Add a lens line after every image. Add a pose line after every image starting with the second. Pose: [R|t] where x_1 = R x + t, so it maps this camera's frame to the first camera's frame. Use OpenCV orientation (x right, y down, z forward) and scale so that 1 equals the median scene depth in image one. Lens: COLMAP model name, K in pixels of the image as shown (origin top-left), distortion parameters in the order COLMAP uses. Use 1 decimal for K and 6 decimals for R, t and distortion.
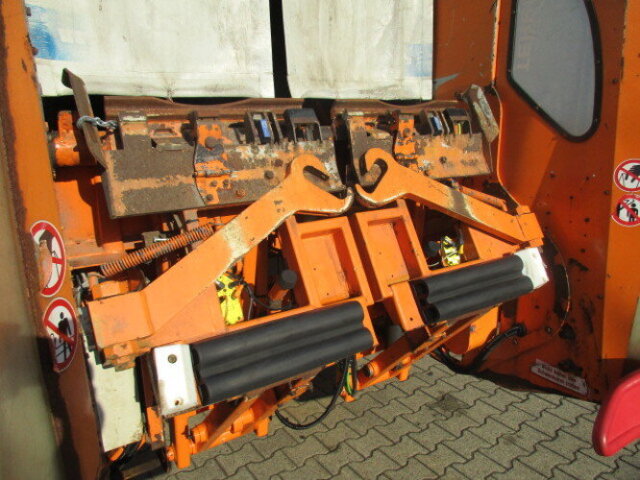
lens RADIAL K [[465.9, 0, 320.0], [0, 465.9, 240.0], [0, 0, 1]] dist [0.025547, 0.000655]
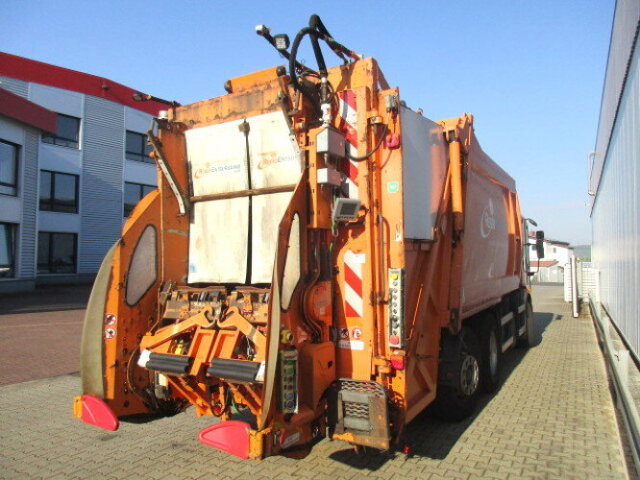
lens RADIAL K [[465.9, 0, 320.0], [0, 465.9, 240.0], [0, 0, 1]] dist [0.025547, 0.000655]
pose [[0.443668, -0.027852, -0.895759, 2.595982], [-0.200114, 0.971201, -0.129314, -0.310288], [0.873564, 0.236627, 0.425317, 0.229394]]
